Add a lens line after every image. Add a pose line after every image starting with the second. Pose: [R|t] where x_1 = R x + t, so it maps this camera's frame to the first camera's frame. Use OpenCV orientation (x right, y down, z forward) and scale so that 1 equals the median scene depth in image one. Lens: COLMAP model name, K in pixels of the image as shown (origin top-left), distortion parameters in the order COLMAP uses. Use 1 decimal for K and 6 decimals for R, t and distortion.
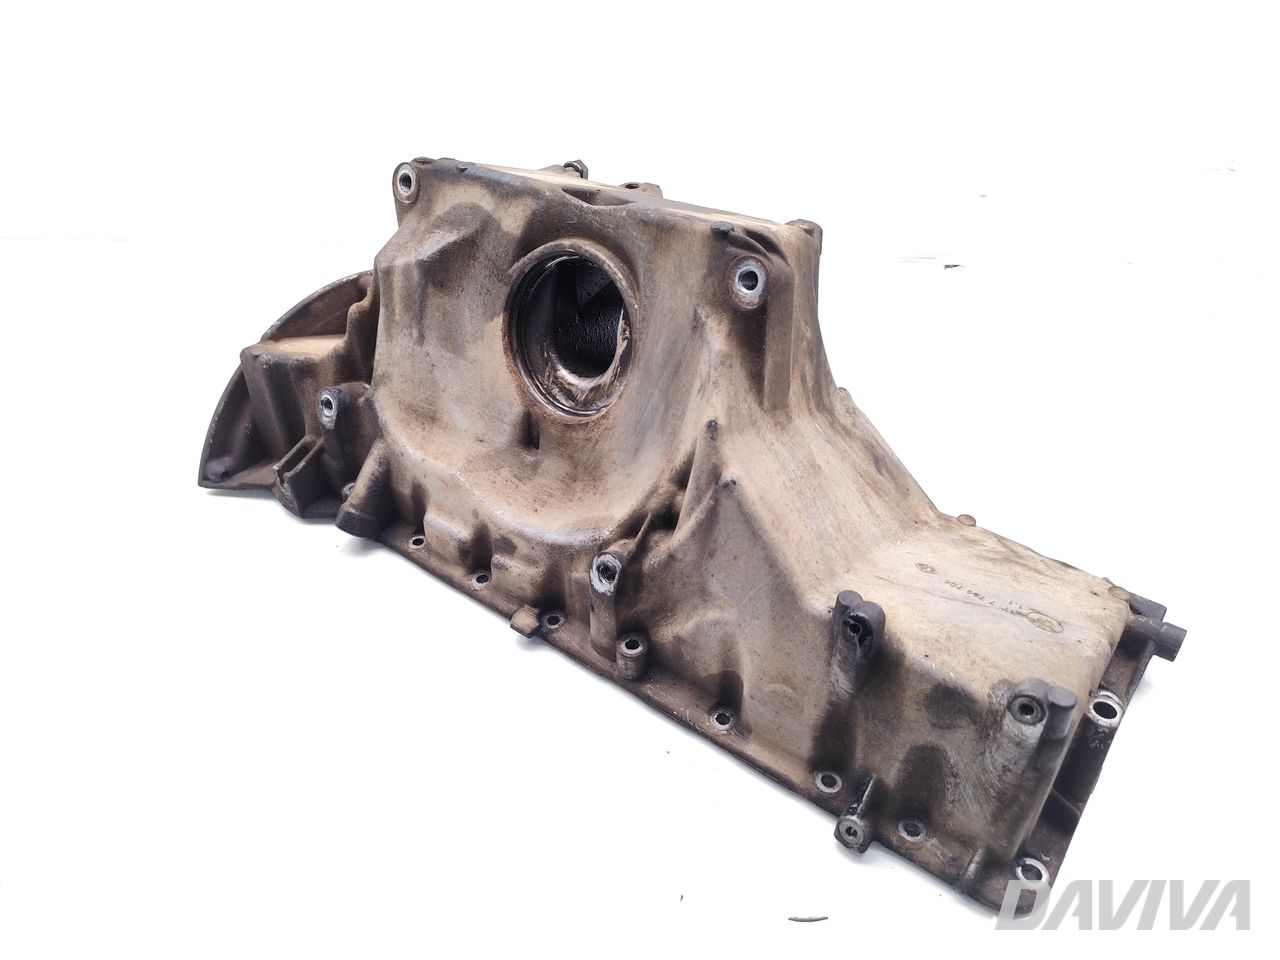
lens RADIAL K [[860.2, 0, 638.9], [0, 860.2, 486.5], [0, 0, 1]] dist [-0.009709, -0.003455]
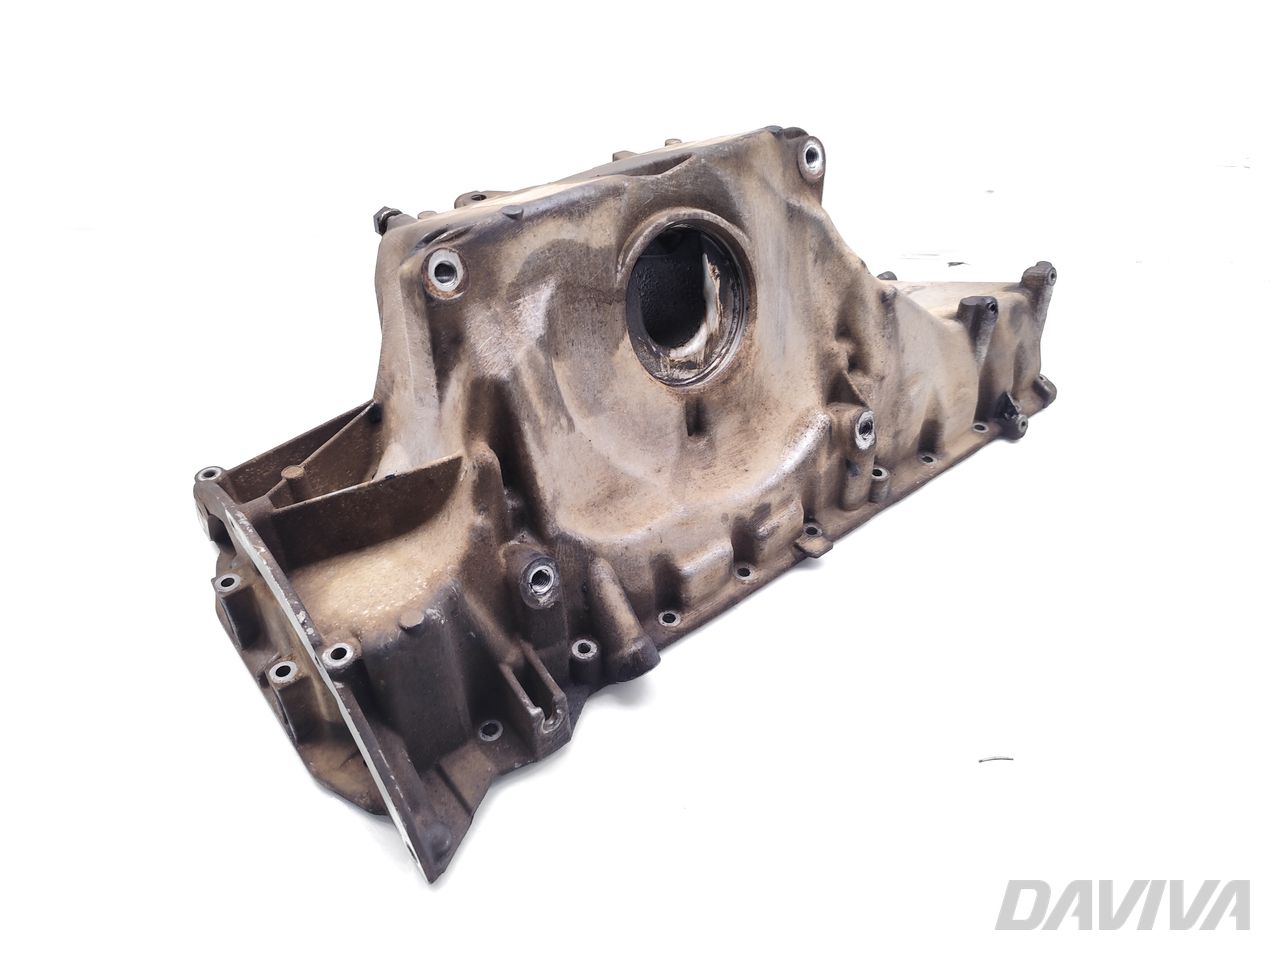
lens RADIAL K [[860.2, 0, 638.7], [0, 860.2, 473.8], [0, 0, 1]] dist [-0.009709, -0.003455]
pose [[0.265884, -0.601522, 0.753311, -0.918990], [0.605232, 0.712394, 0.355231, -0.405644], [-0.750333, 0.361478, 0.553474, 0.538888]]
